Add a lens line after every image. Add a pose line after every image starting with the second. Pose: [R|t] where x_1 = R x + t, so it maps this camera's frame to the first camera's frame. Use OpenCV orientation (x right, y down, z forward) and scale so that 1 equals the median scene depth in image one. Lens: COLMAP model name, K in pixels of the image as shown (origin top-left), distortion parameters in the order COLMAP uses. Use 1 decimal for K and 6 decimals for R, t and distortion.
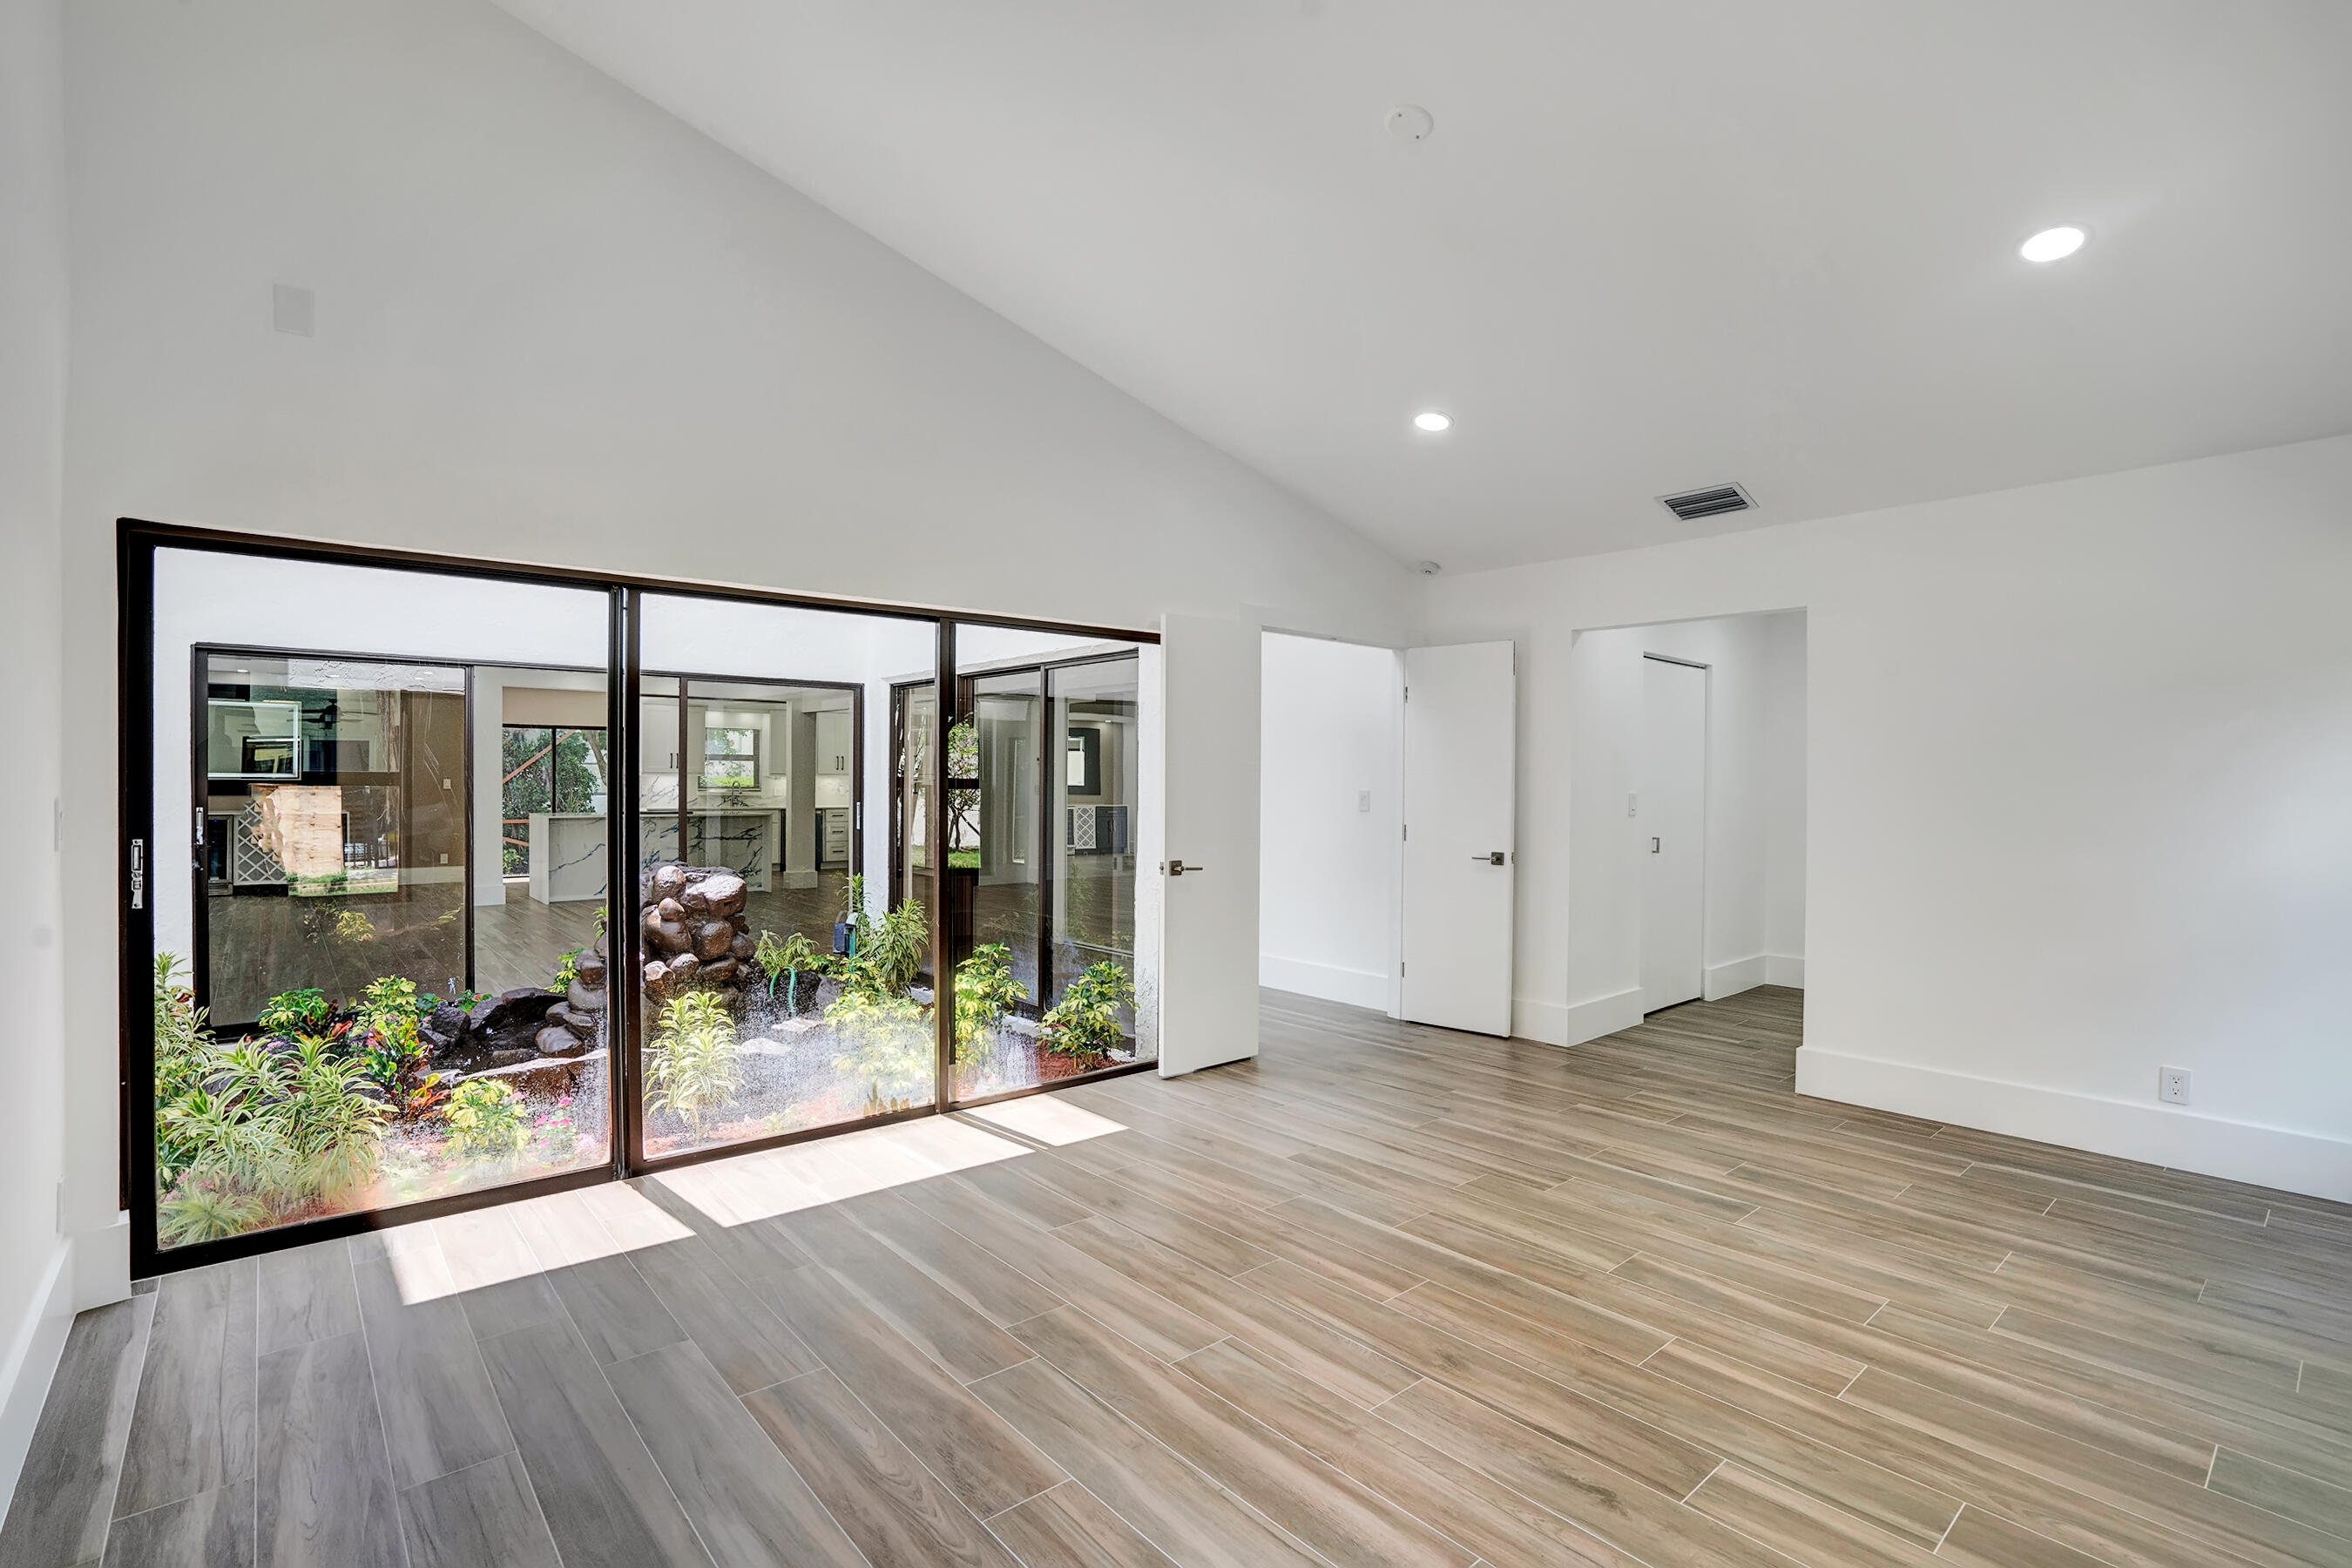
lens RADIAL K [[1095.5, 0, 1176.0], [0, 1095.5, 784.0], [0, 0, 1]] dist [-0.039927, 0.019345]
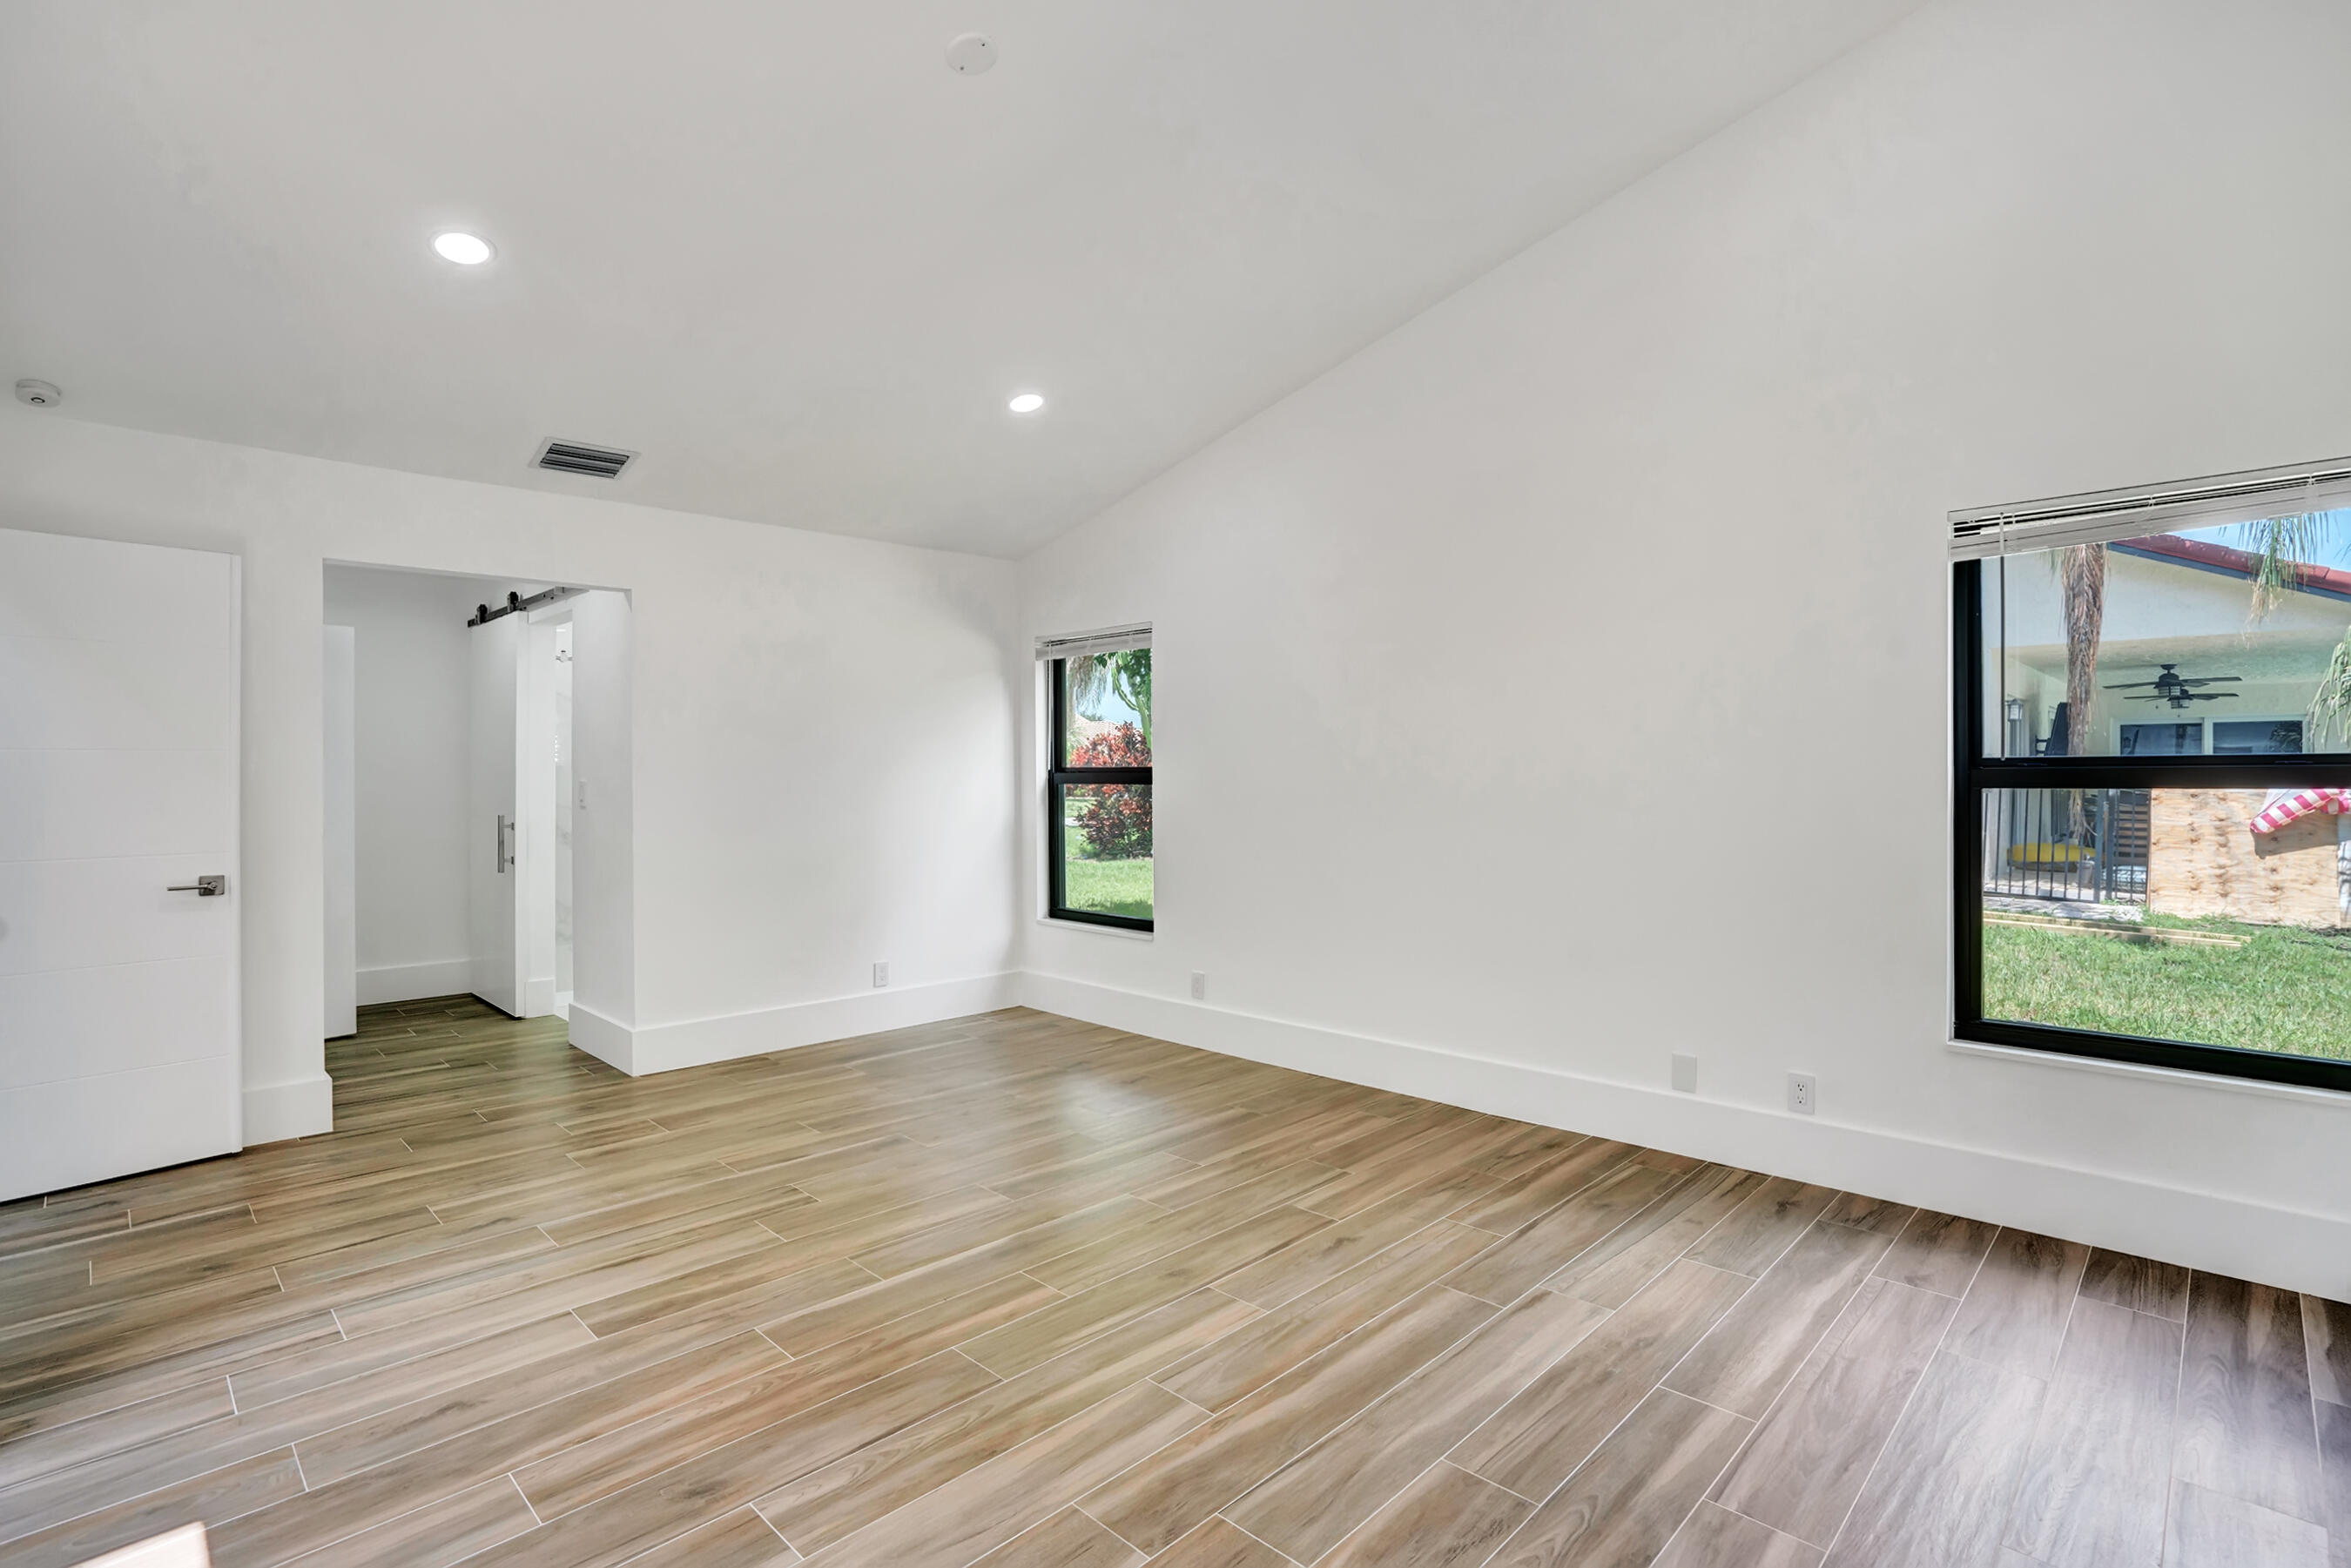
lens RADIAL K [[1094.9, 0, 1175.5], [0, 1094.9, 784.0], [0, 0, 1]] dist [-0.039927, 0.019345]
pose [[-0.076580, -0.011001, 0.997003, -0.675580], [0.002117, 0.999935, 0.011196, 0.005157], [-0.997061, 0.002968, -0.076551, 0.838906]]
